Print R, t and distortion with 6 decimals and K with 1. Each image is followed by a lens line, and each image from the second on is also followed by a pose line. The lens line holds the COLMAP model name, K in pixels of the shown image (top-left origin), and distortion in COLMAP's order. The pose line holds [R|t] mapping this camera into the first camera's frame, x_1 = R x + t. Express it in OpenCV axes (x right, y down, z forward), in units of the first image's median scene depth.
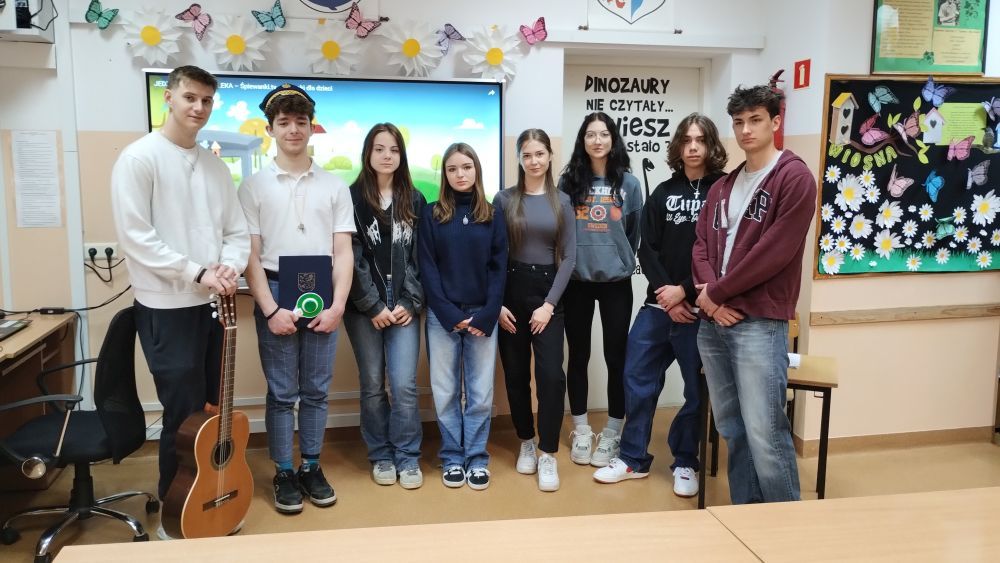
lens RADIAL K [[817.2, 0, 505.5], [0, 817.2, 277.5], [0, 0, 1]] dist [0.067018, -0.070417]
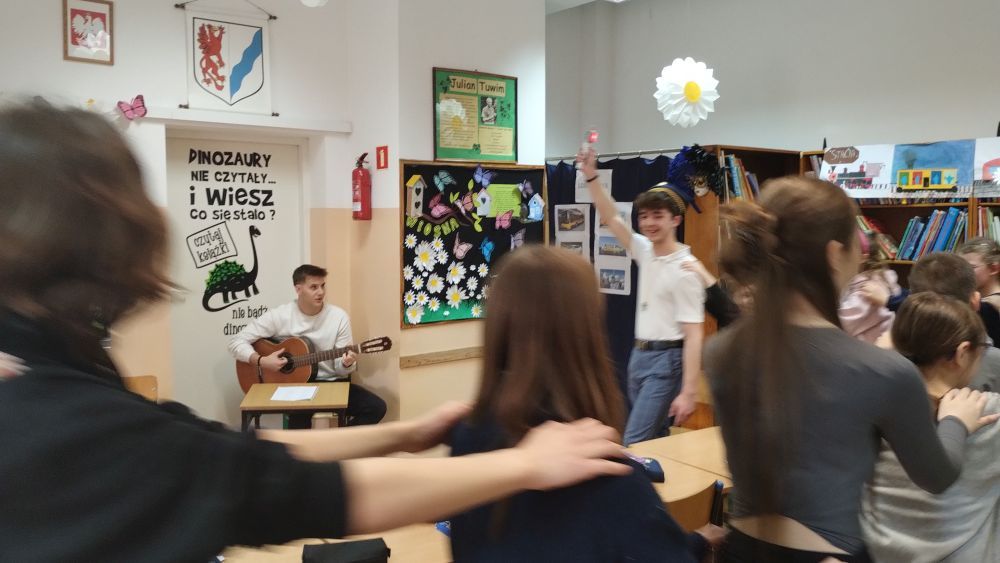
lens RADIAL K [[817.2, 0, 491.3], [0, 817.2, 277.7], [0, 0, 1]] dist [0.067018, -0.070417]
pose [[0.906566, -0.032953, 0.420775, -0.001699], [0.057861, 0.997238, -0.046563, -0.009126], [-0.418079, 0.066559, 0.905969, -0.127557]]
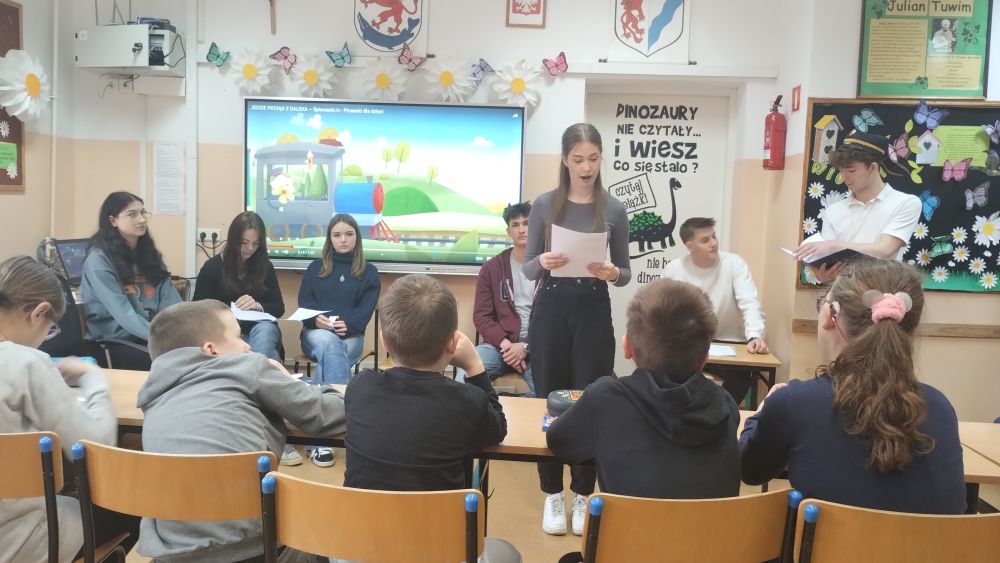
lens RADIAL K [[817.2, 0, 507.9], [0, 817.2, 274.1], [0, 0, 1]] dist [0.067018, -0.070417]
pose [[0.965682, 0.048637, -0.255134, 0.282597], [-0.064588, 0.996422, -0.054515, 0.065801], [0.251570, 0.069122, 0.965368, -0.122265]]
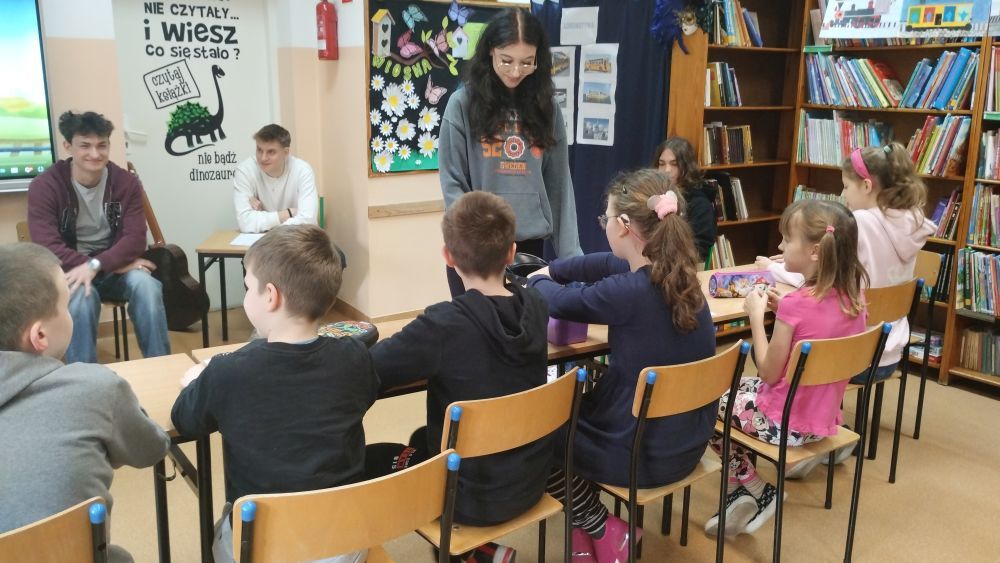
lens RADIAL K [[817.2, 0, 493.9], [0, 817.2, 273.3], [0, 0, 1]] dist [0.067018, -0.070417]
pose [[0.921767, -0.078655, 0.379682, 0.093662], [0.041613, 0.993621, 0.104814, 0.022389], [-0.385504, -0.080815, 0.919160, -0.115454]]
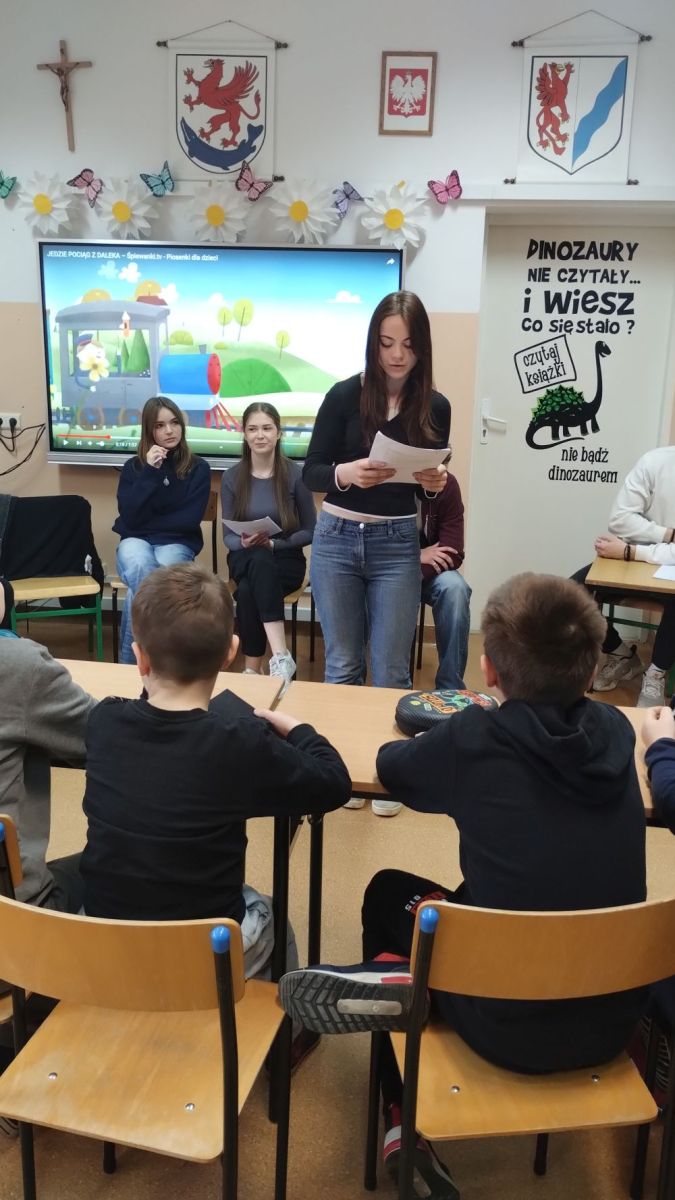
lens RADIAL K [[980.6, 0, 347.2], [0, 980.6, 595.7], [0, 0, 1]] dist [0.067018, -0.070417]
pose [[0.949458, 0.098513, -0.298036, 0.291728], [-0.065292, 0.990690, 0.119460, 0.008759], [0.307029, -0.093963, 0.947050, -0.061948]]
